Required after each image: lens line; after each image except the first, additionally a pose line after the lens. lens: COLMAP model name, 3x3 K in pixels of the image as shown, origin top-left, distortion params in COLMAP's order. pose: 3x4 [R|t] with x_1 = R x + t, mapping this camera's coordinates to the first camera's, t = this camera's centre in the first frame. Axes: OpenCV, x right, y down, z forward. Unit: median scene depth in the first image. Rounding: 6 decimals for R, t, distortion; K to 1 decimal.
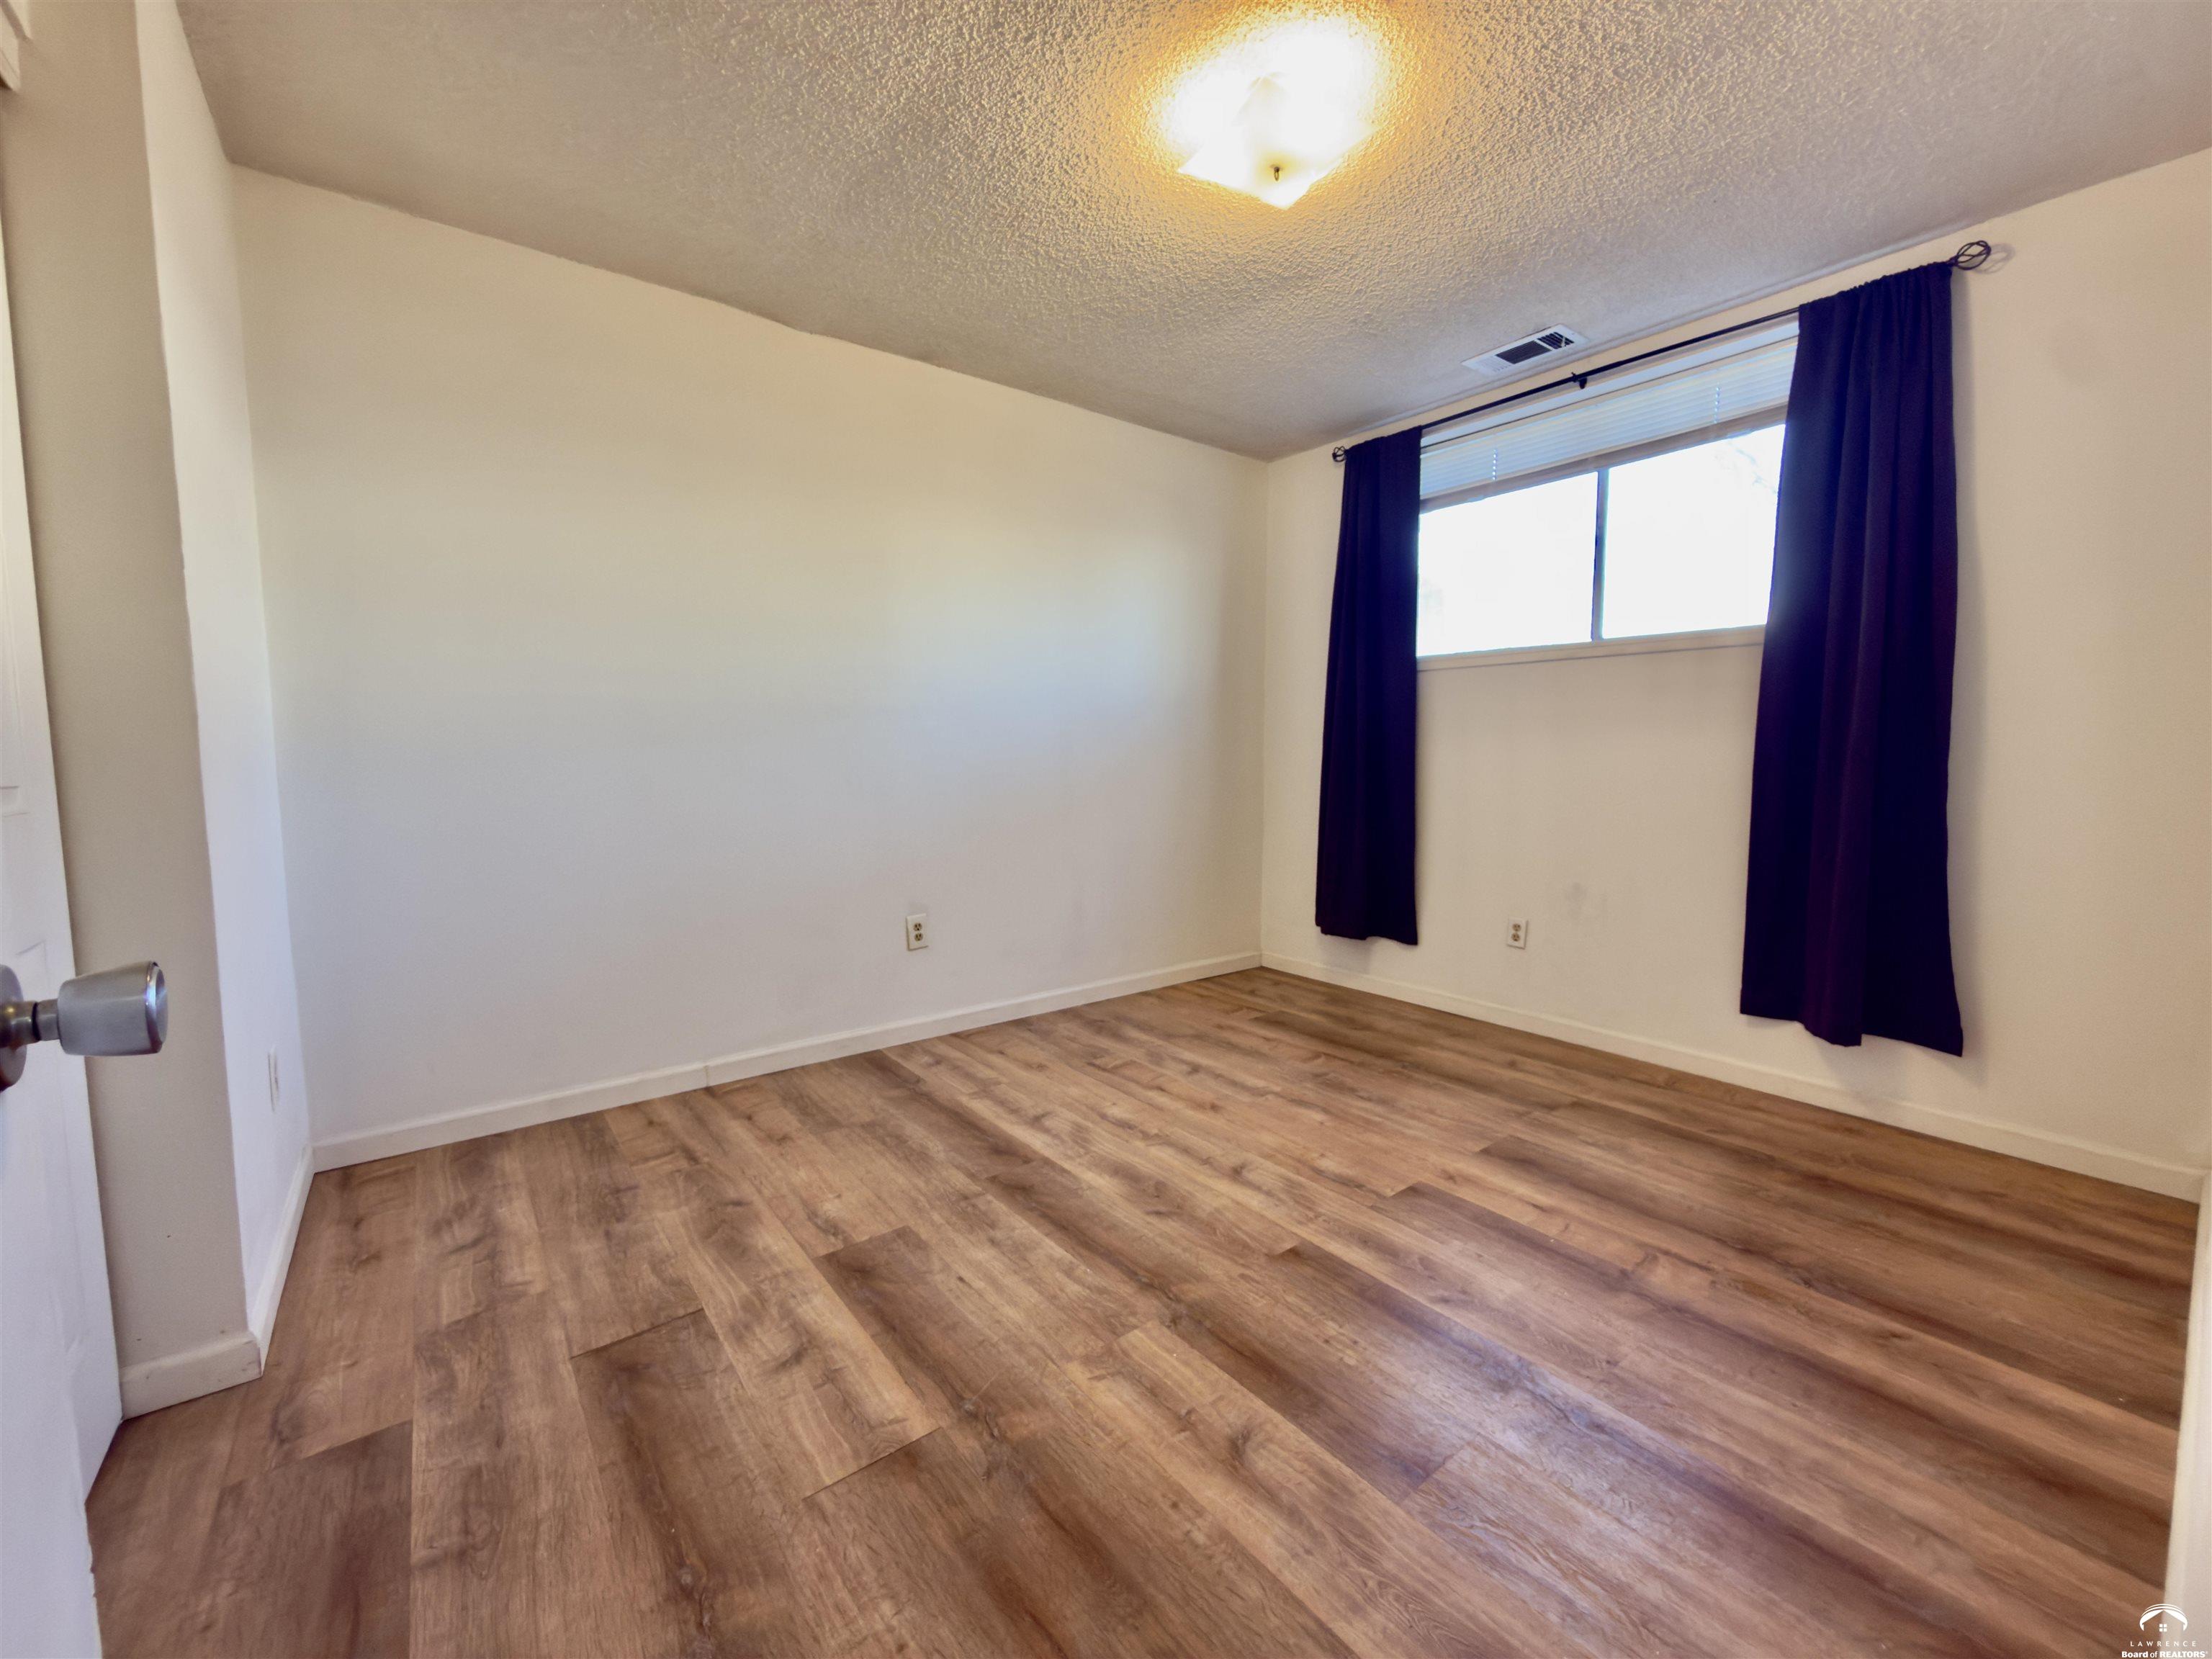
lens RADIAL K [[880.5, 0, 1107.6], [0, 880.5, 824.8], [0, 0, 1]] dist [-0.000049, -0.000214]
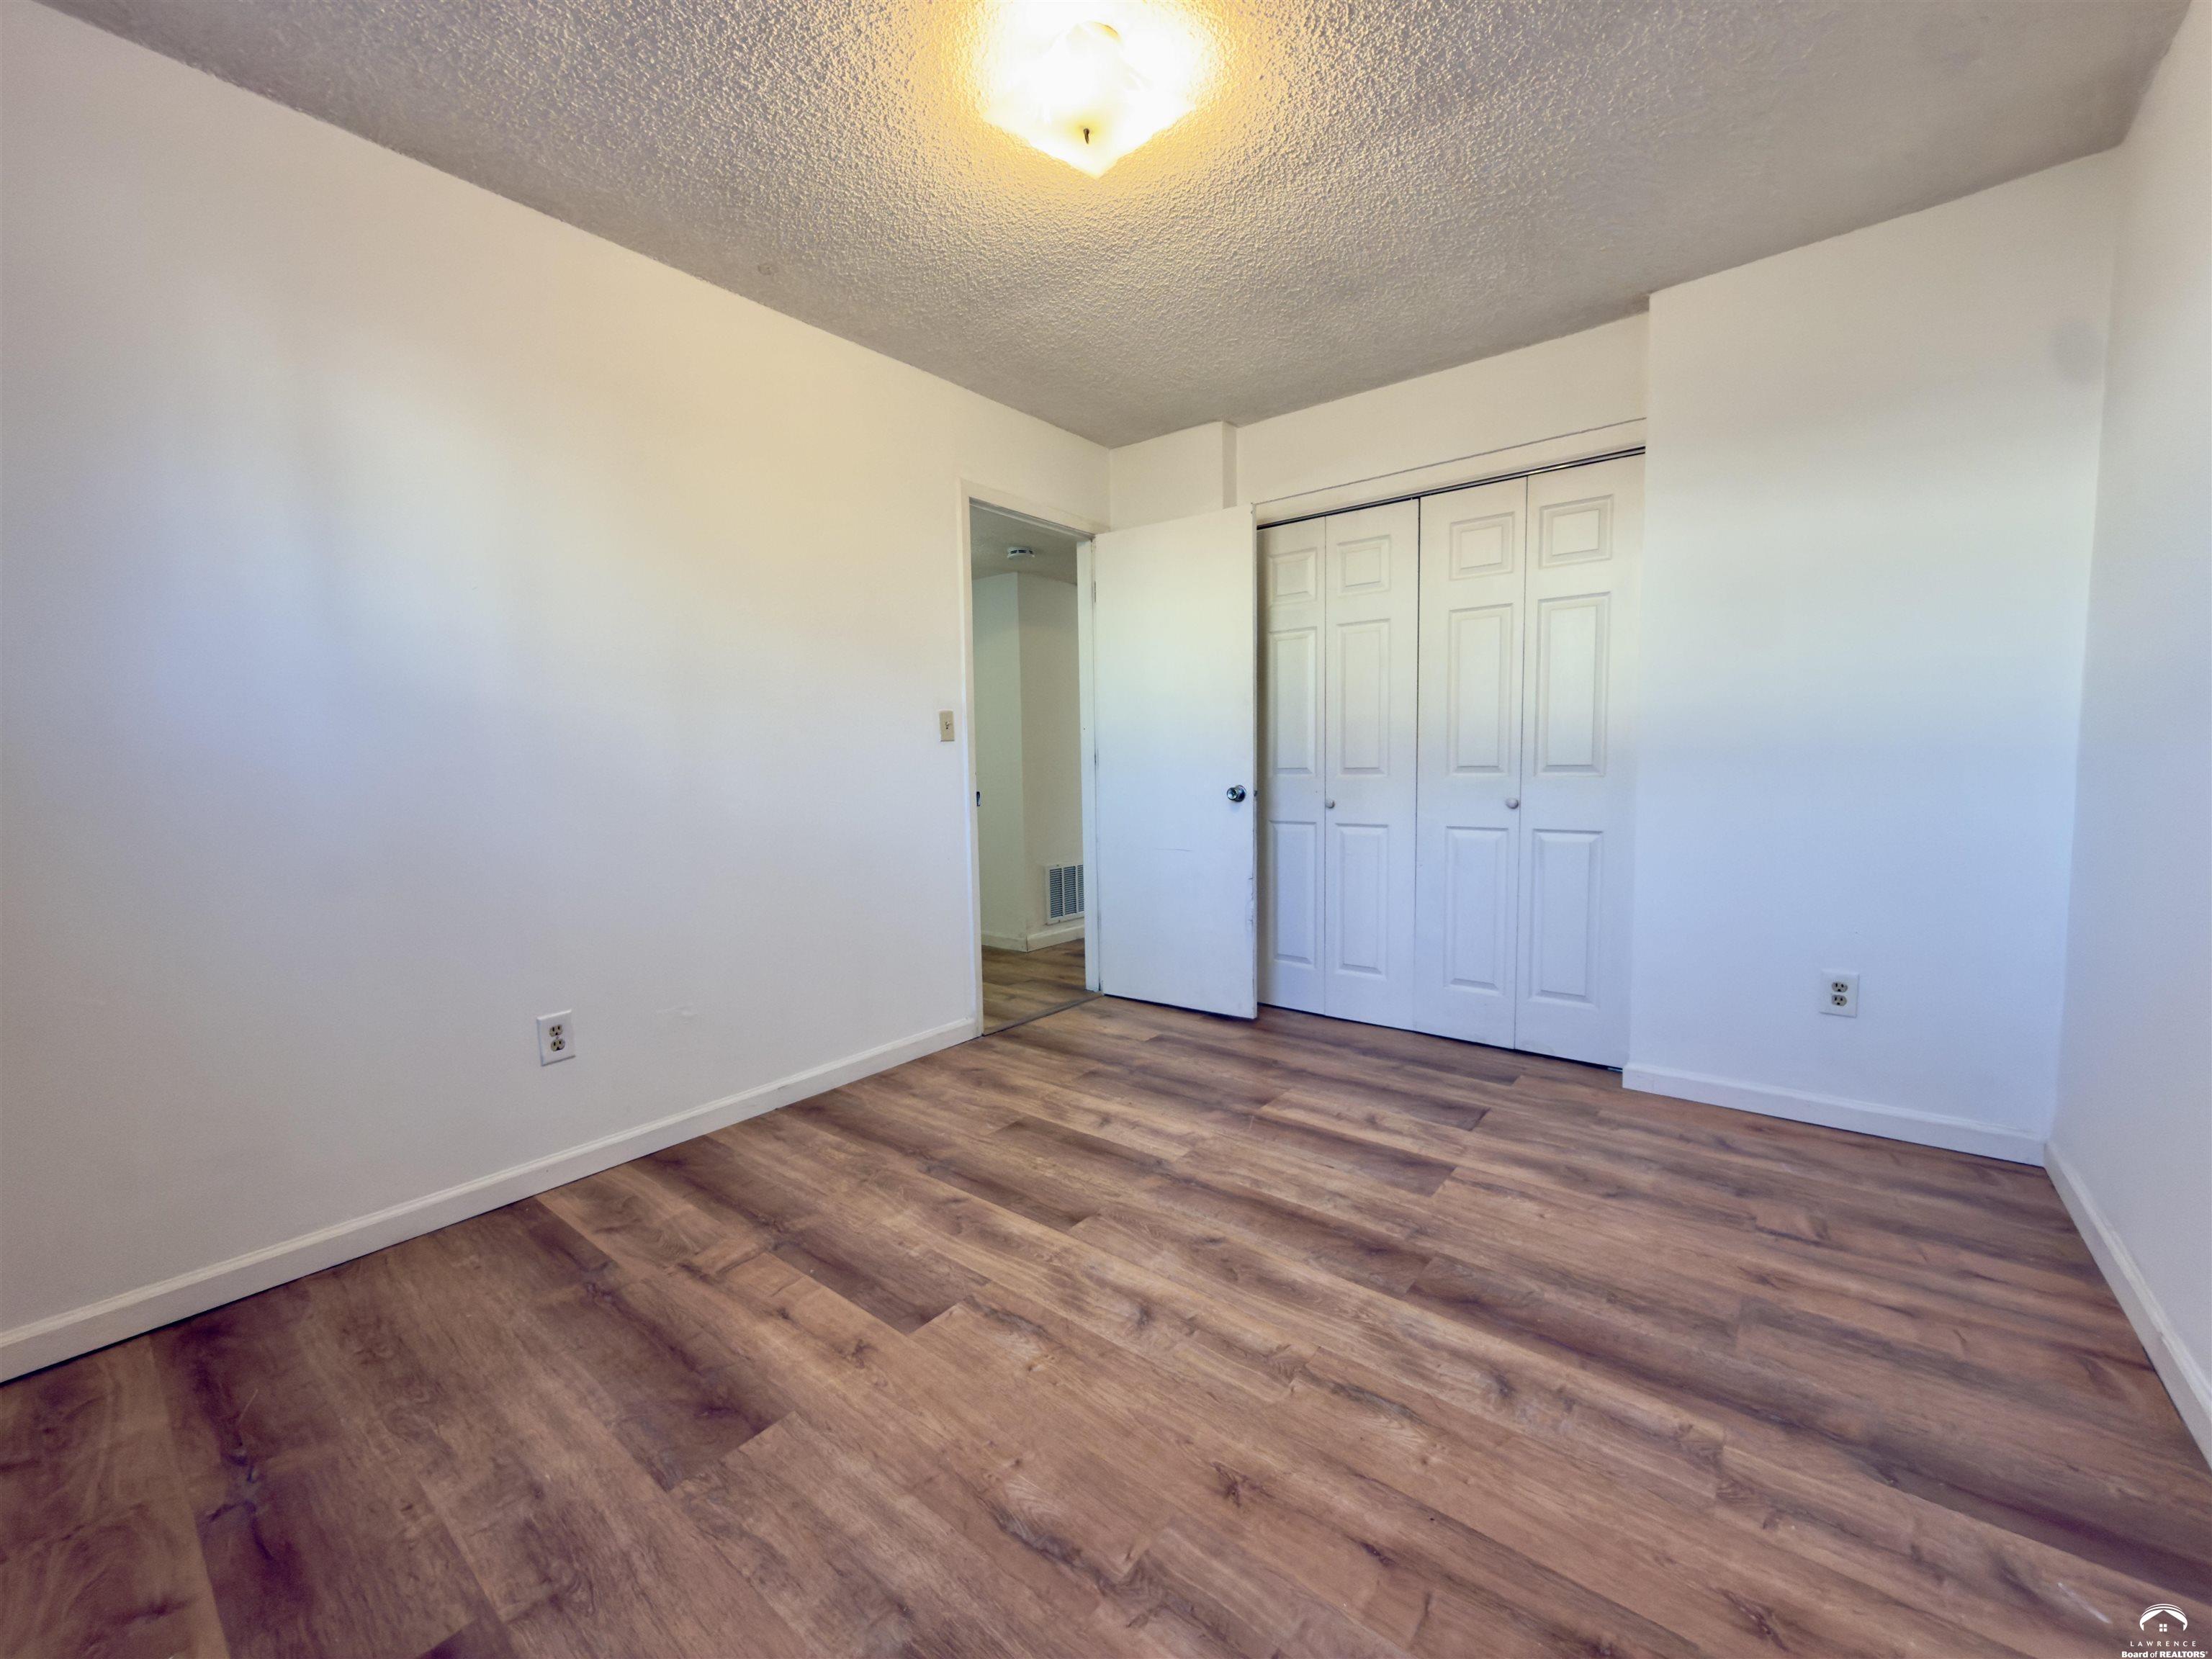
lens RADIAL K [[880.5, 0, 1107.8], [0, 880.5, 830.9], [0, 0, 1]] dist [-0.000049, -0.000214]
pose [[-0.972720, 0.036078, -0.229159, 0.370823], [-0.000136, 0.987744, 0.156083, -0.145935], [0.231981, 0.151856, -0.960794, 1.819778]]
